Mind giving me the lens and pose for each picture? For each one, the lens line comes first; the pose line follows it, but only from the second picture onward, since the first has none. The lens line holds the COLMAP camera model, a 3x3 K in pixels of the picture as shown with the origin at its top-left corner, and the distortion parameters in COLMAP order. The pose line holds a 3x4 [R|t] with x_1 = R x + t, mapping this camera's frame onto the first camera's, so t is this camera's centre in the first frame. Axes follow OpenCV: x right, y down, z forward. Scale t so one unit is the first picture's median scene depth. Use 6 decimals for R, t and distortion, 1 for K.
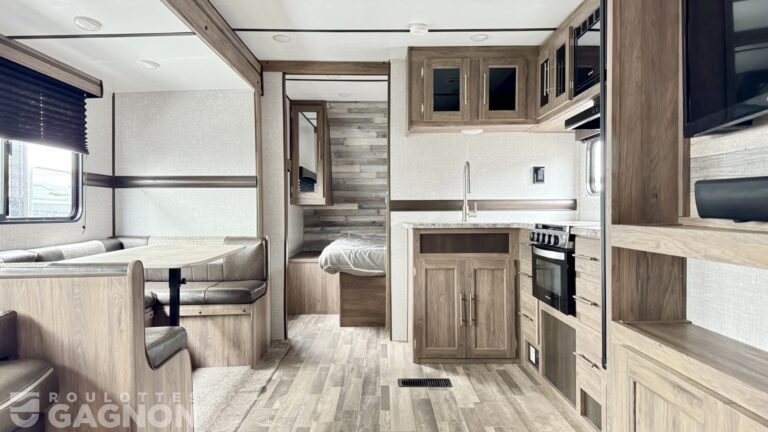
lens RADIAL K [[543.5, 0, 388.8], [0, 543.5, 222.1], [0, 0, 1]] dist [0.059630, -0.064868]
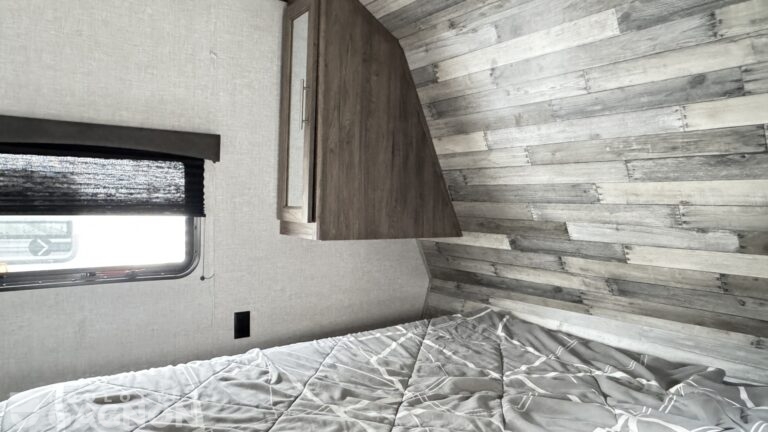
lens RADIAL K [[518.6, 0, 384.2], [0, 518.6, 215.8], [0, 0, 1]] dist [0.003168, 0.007028]
pose [[0.571961, 0.036036, -0.819489, 0.316274], [-0.036141, 0.999171, 0.018713, -0.086107], [0.819485, 0.018914, 0.572789, 1.219661]]
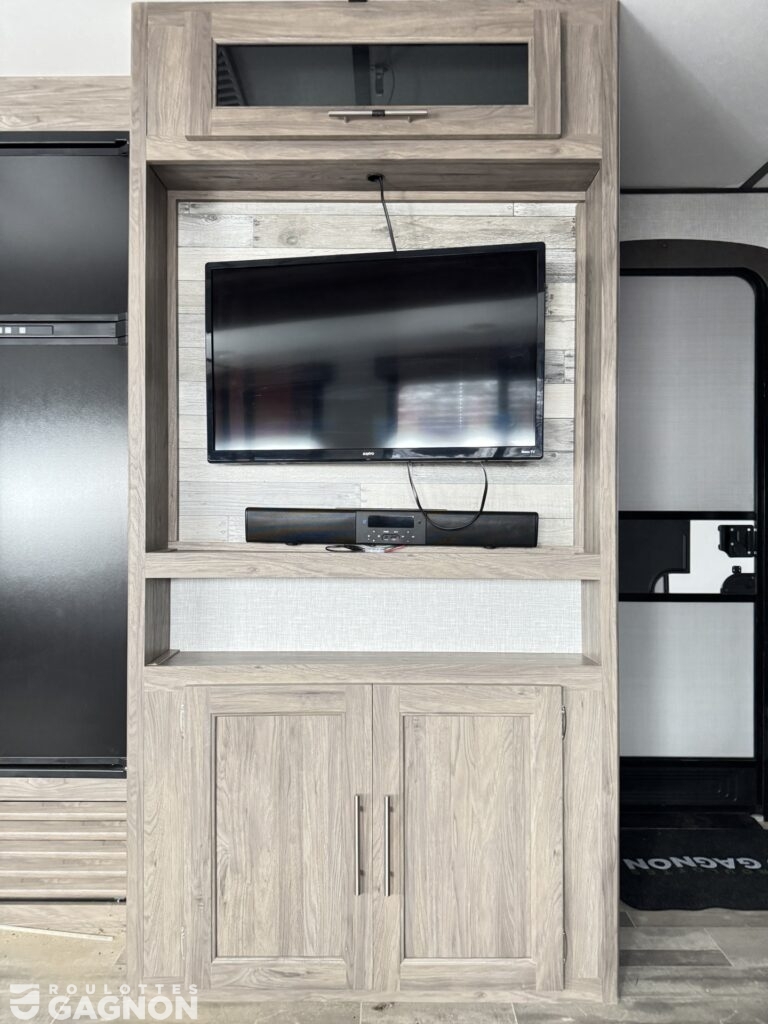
lens RADIAL K [[718.3, 0, 388.4], [0, 718.3, 515.6], [0, 0, 1]] dist [0.057801, -0.061297]
pose [[0.006927, 0.007433, 0.999948, -0.264035], [0.021713, 0.999736, -0.007582, -0.013686], [-0.999740, 0.021764, 0.006764, 0.225814]]
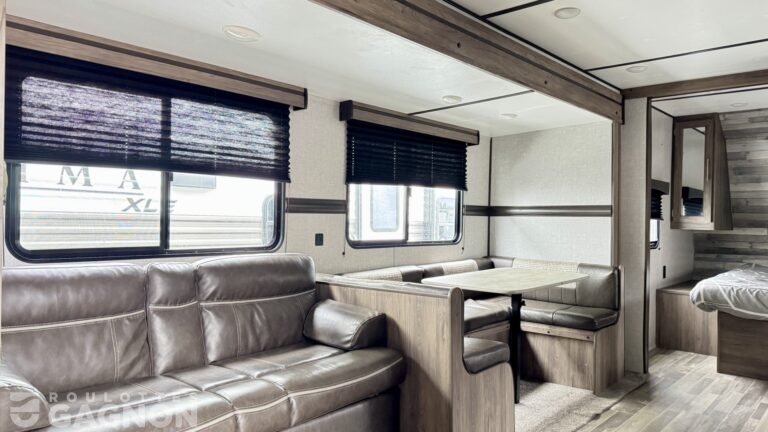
lens RADIAL K [[543.5, 0, 371.6], [0, 543.5, 221.4], [0, 0, 1]] dist [0.059630, -0.064868]
pose [[0.724439, 0.016578, -0.689140, 0.142558], [-0.028999, 0.999559, -0.006438, -0.036786], [0.688729, 0.024648, 0.724600, -0.045367]]
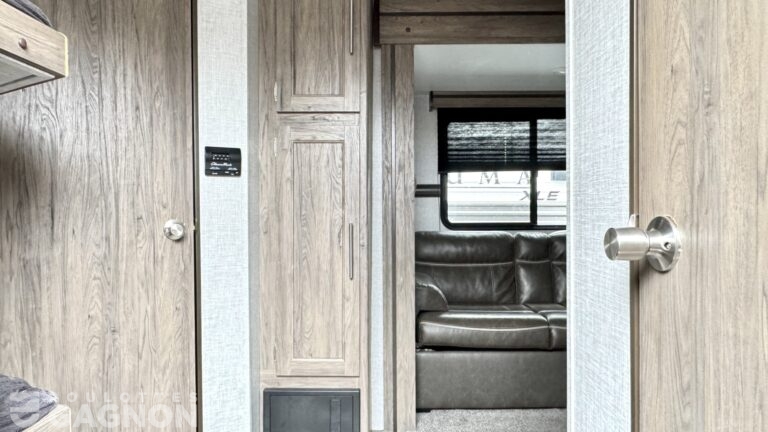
lens RADIAL K [[518.6, 0, 377.2], [0, 518.6, 217.0], [0, 0, 1]] dist [0.003168, 0.007028]
pose [[-0.007269, 0.013975, -0.999876, 0.431093], [-0.012272, 0.999826, 0.014064, -0.021874], [0.999898, 0.012373, -0.007097, -0.002001]]
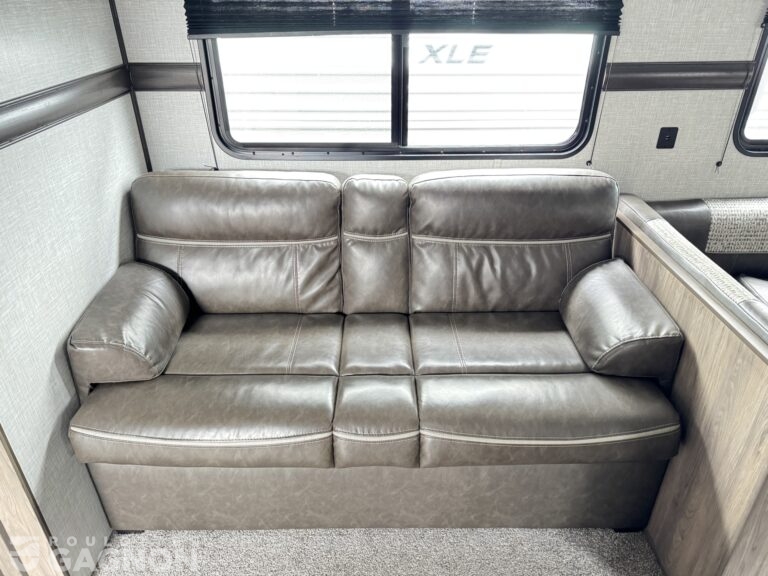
lens RADIAL K [[538.7, 0, 384.0], [0, 538.7, 287.6], [0, 0, 1]] dist [0.057801, -0.061297]
pose [[0.002090, 0.486040, -0.873934, -0.010301], [-0.014333, 0.873861, 0.485965, -0.131351], [0.999895, 0.011511, 0.008793, 0.262923]]
